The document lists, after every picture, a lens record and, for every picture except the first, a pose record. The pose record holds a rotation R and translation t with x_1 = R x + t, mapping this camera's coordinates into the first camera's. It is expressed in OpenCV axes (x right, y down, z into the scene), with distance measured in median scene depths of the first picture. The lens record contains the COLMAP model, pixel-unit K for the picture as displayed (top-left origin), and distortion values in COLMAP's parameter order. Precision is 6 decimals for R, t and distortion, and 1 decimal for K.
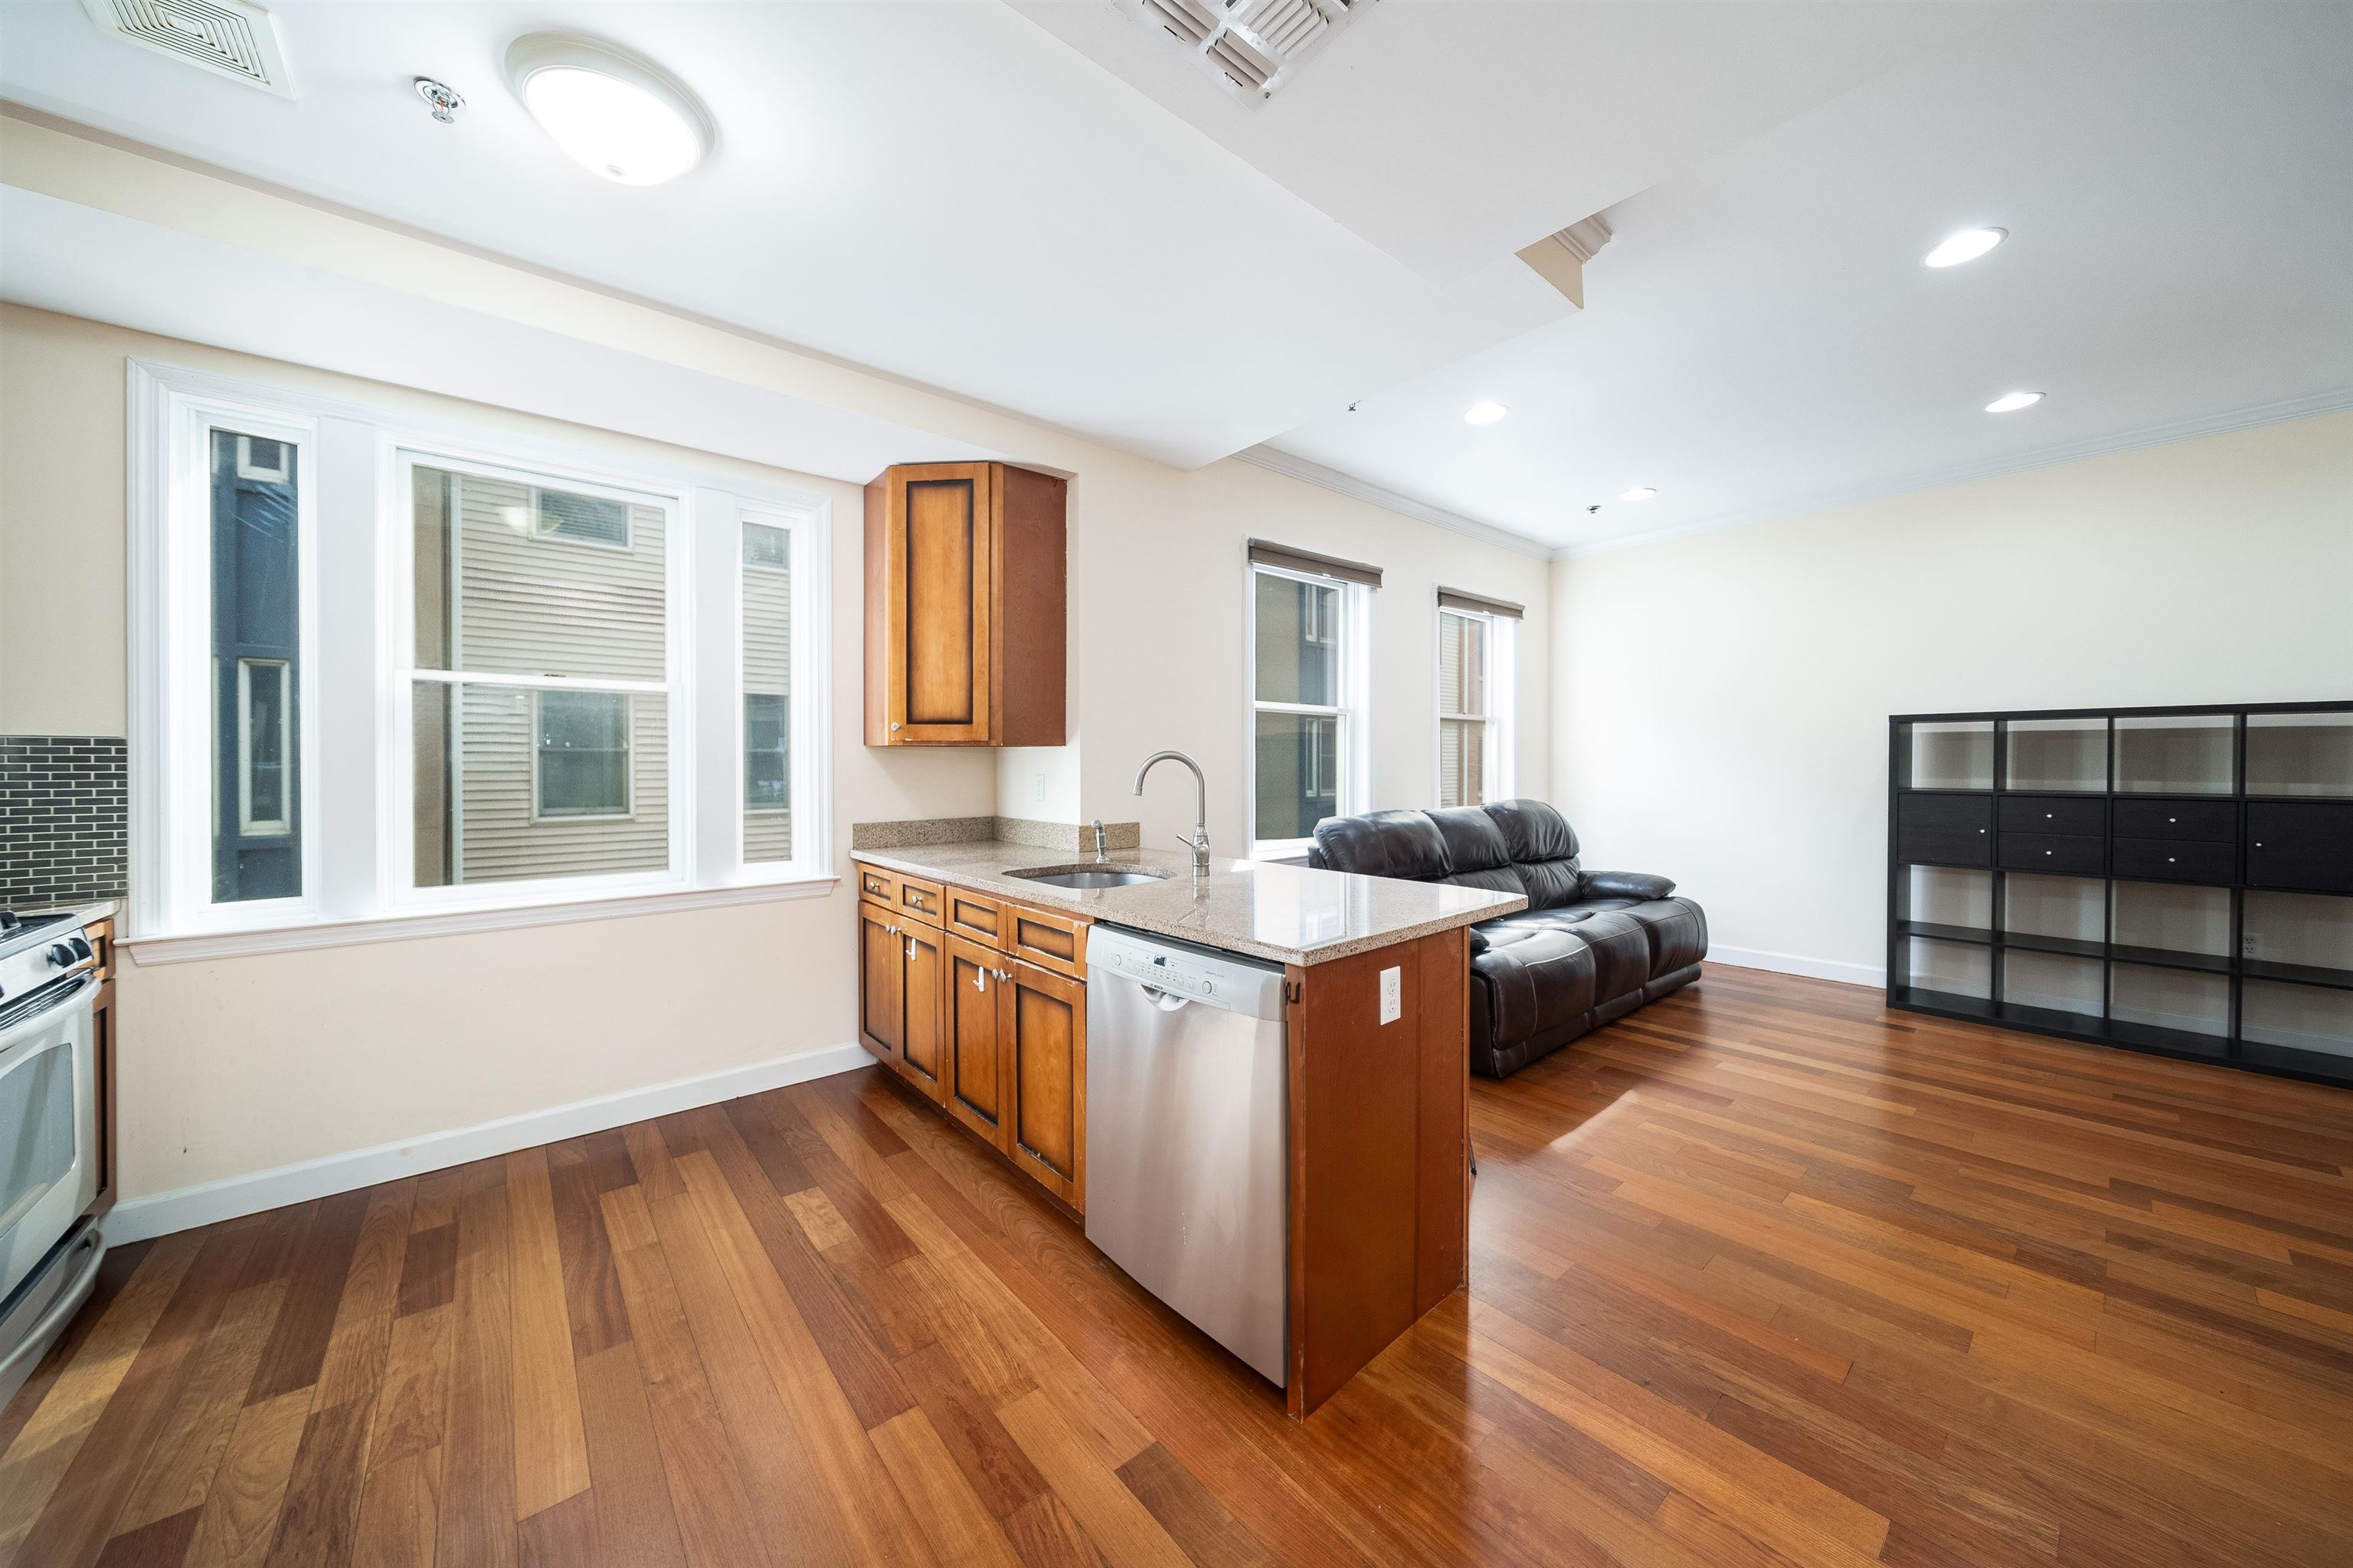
lens RADIAL K [[827.6, 0, 1222.5], [0, 827.6, 763.7], [0, 0, 1]] dist [0.001400, 0.000038]
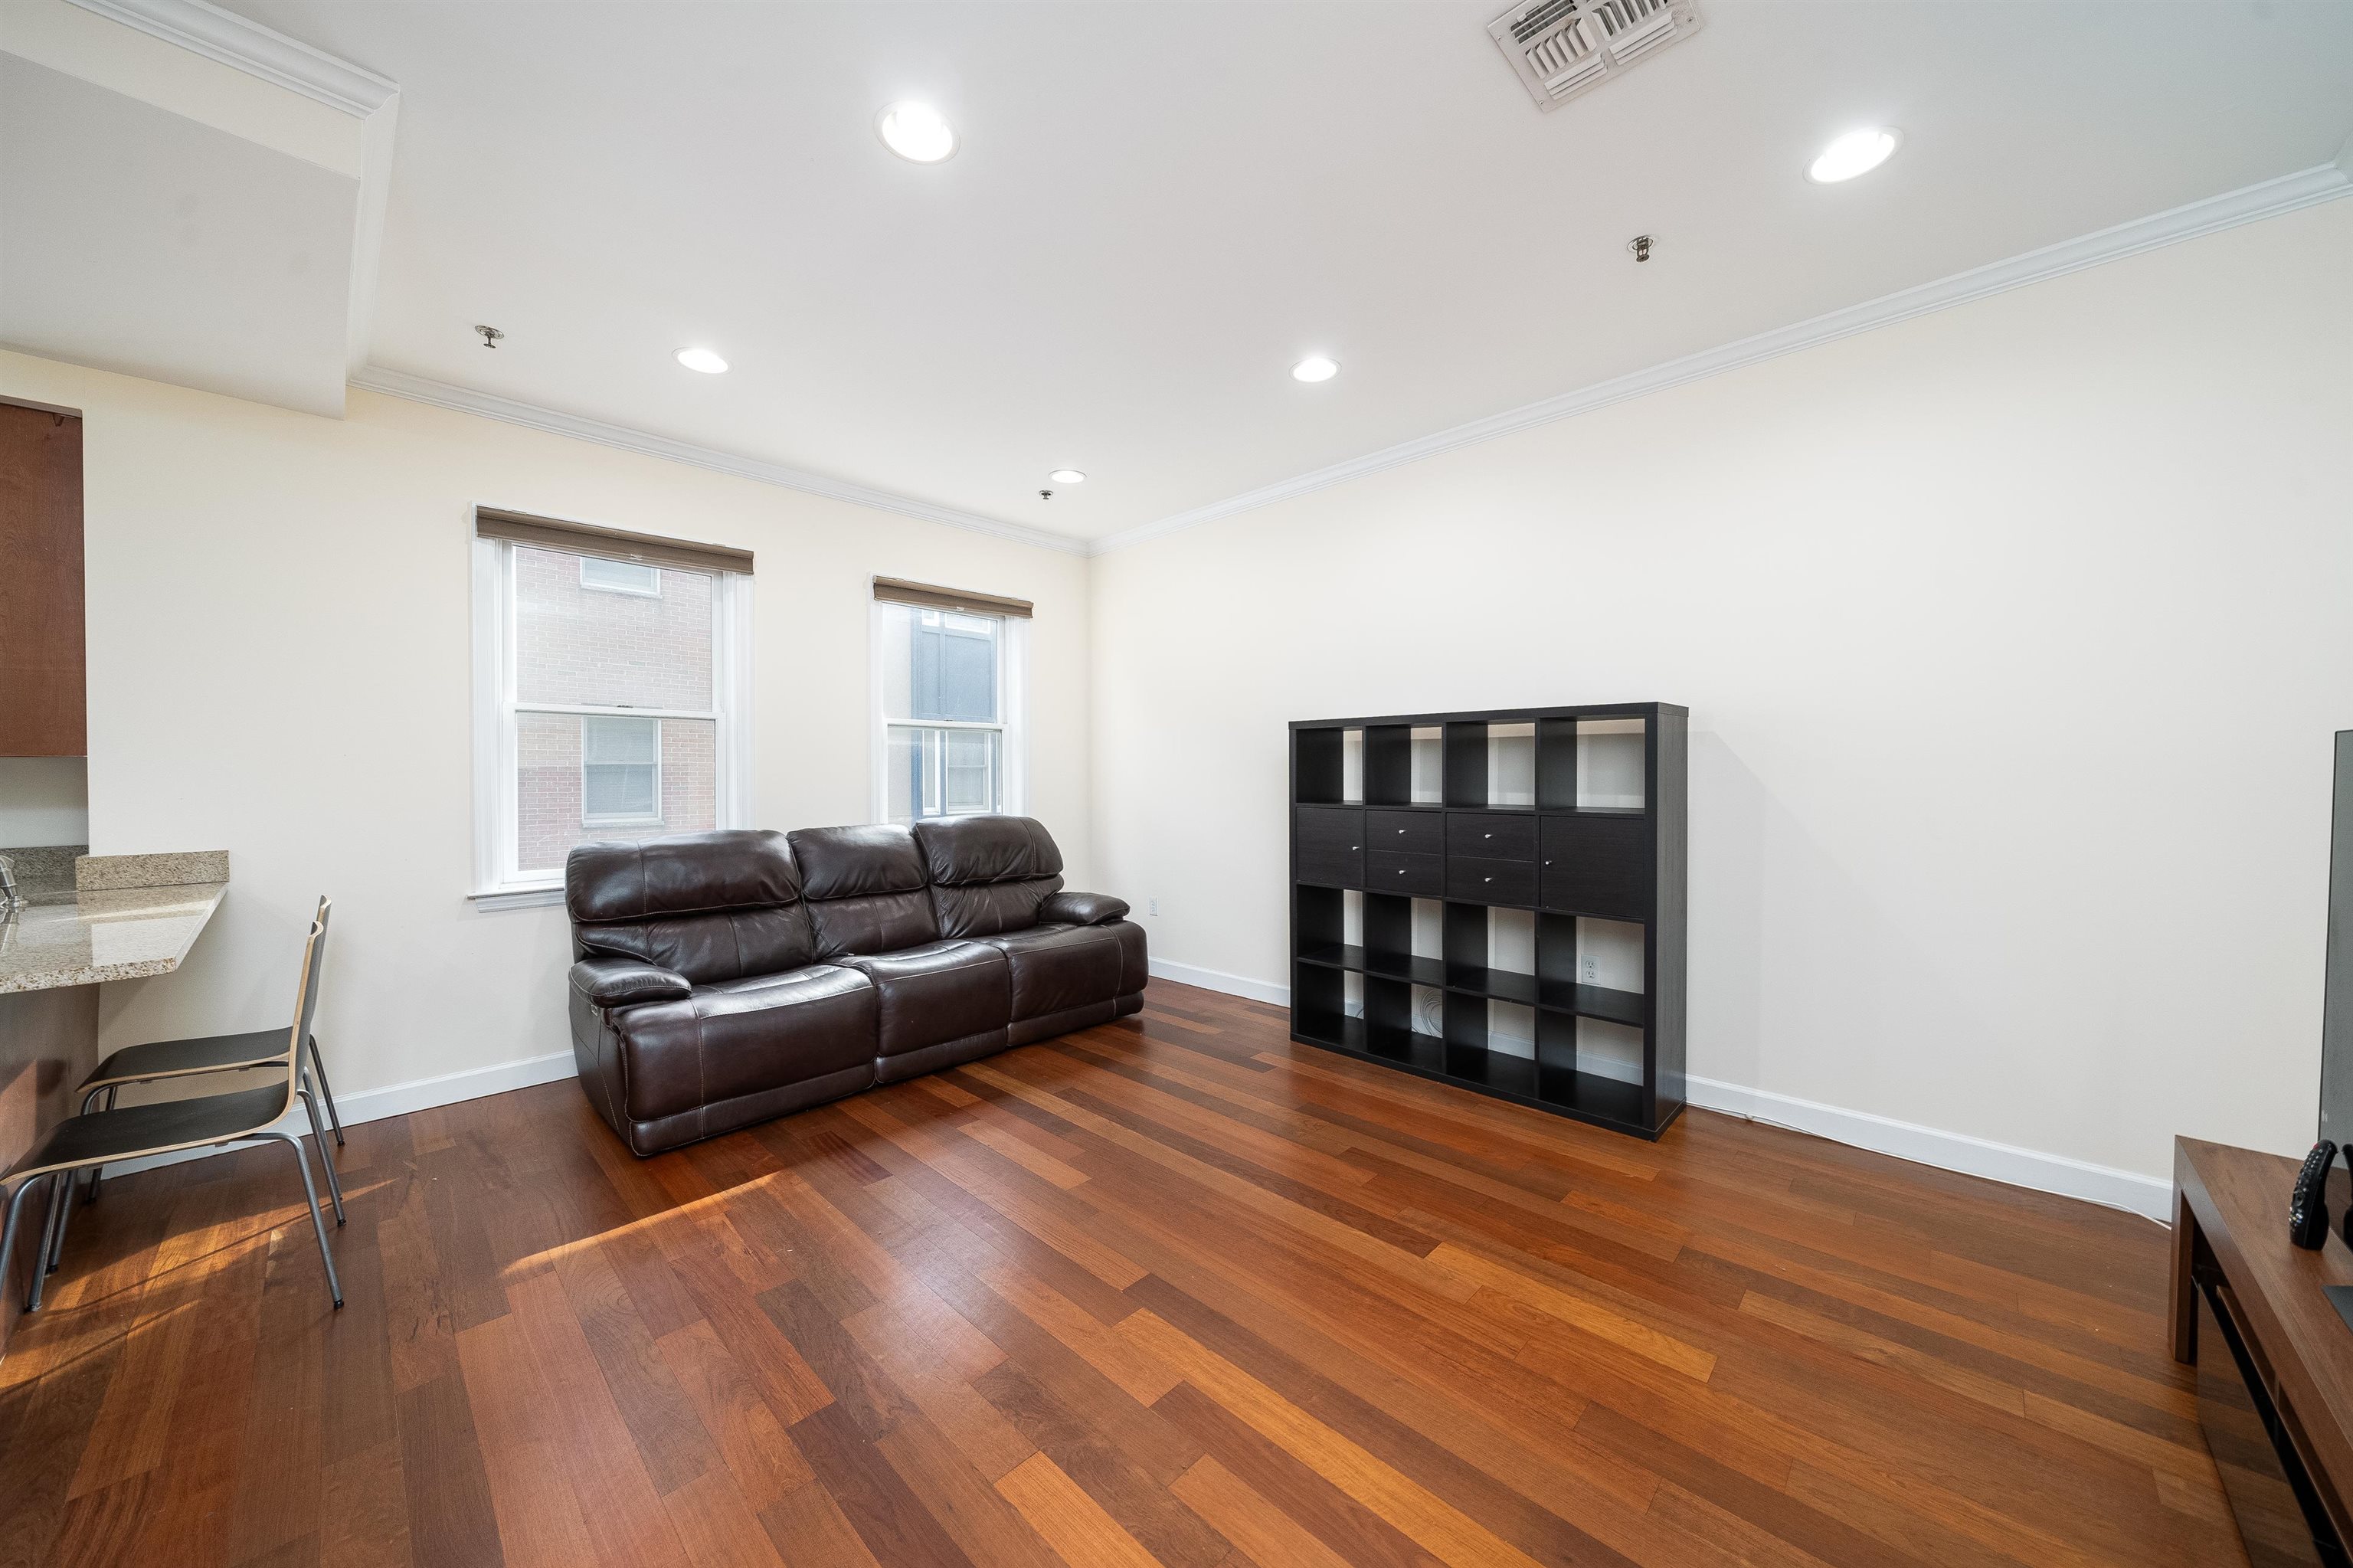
lens RADIAL K [[805.9, 0, 1206.2], [0, 805.9, 778.7], [0, 0, 1]] dist [-0.003624, -0.000055]
pose [[0.997323, -0.002513, 0.073073, 0.880143], [0.002110, 0.999982, 0.005599, -0.001774], [-0.073086, -0.005429, 0.997311, 0.163160]]
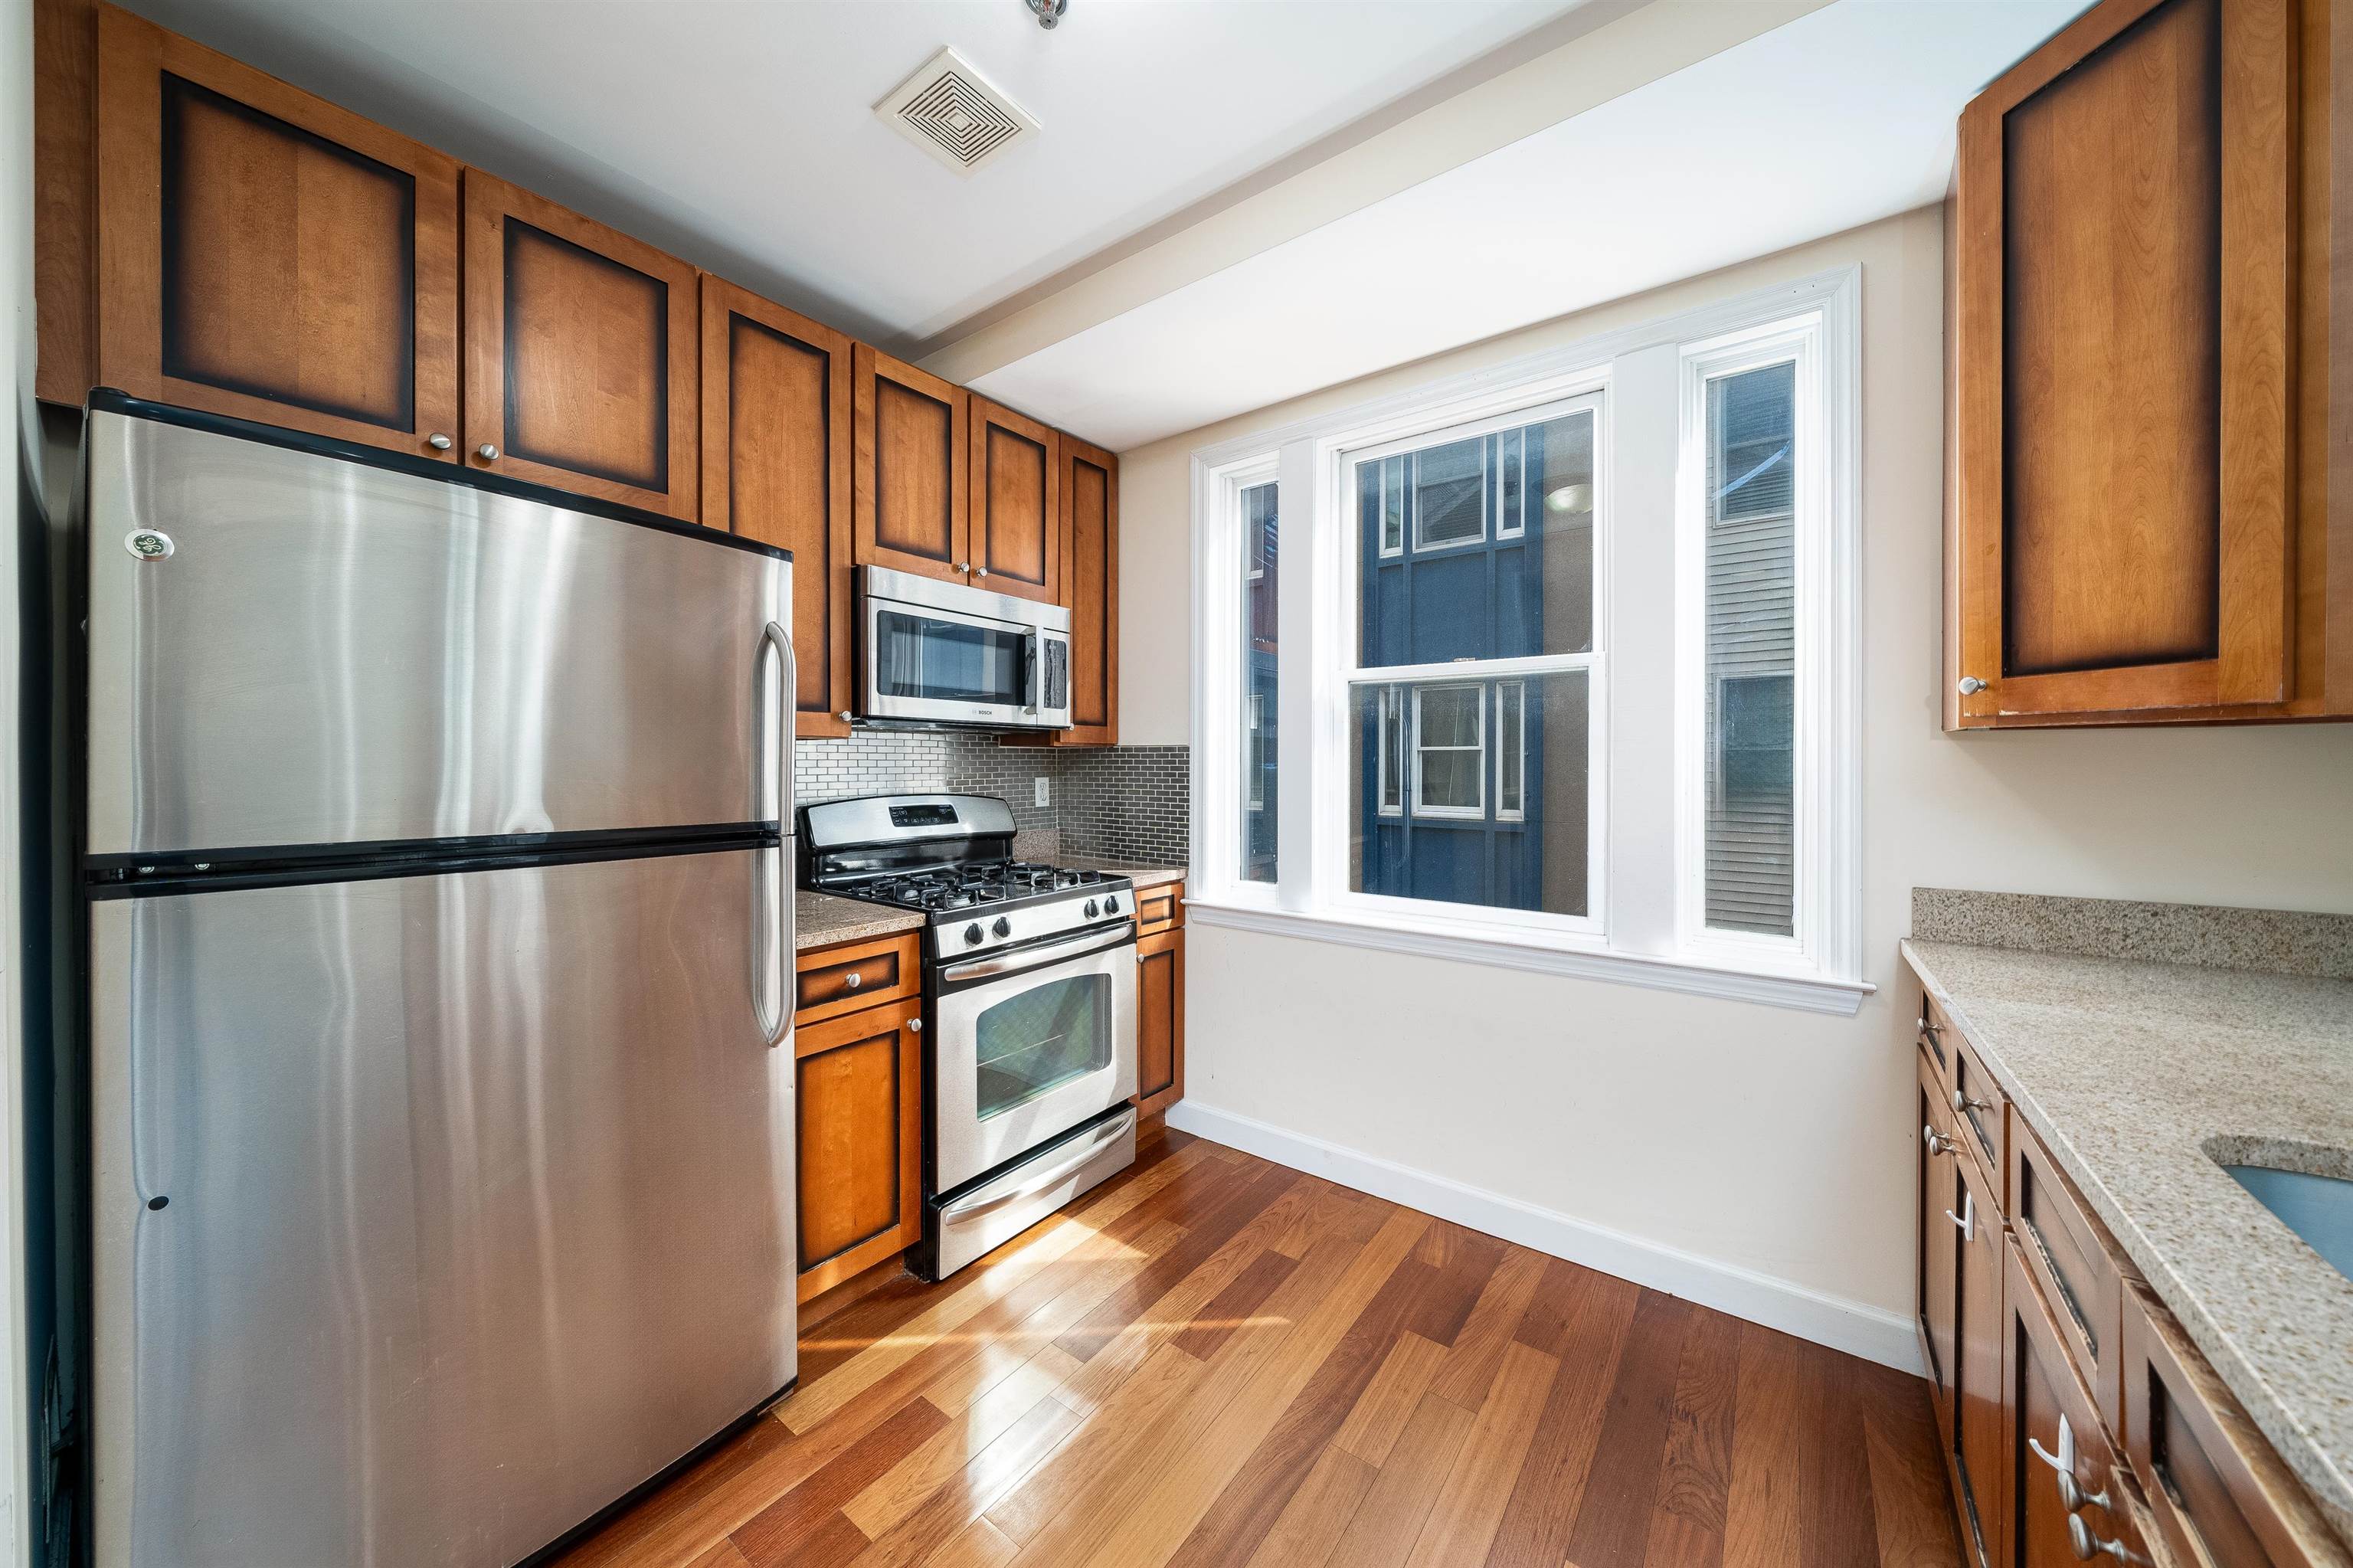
lens RADIAL K [[832.8, 0, 1133.4], [0, 832.8, 764.9], [0, 0, 1]] dist [-0.001305, -0.000167]
pose [[0.170984, 0.001509, -0.985273, -0.031780], [-0.003026, 0.999995, 0.001007, -0.001205], [0.985269, 0.002809, 0.170988, 0.485818]]
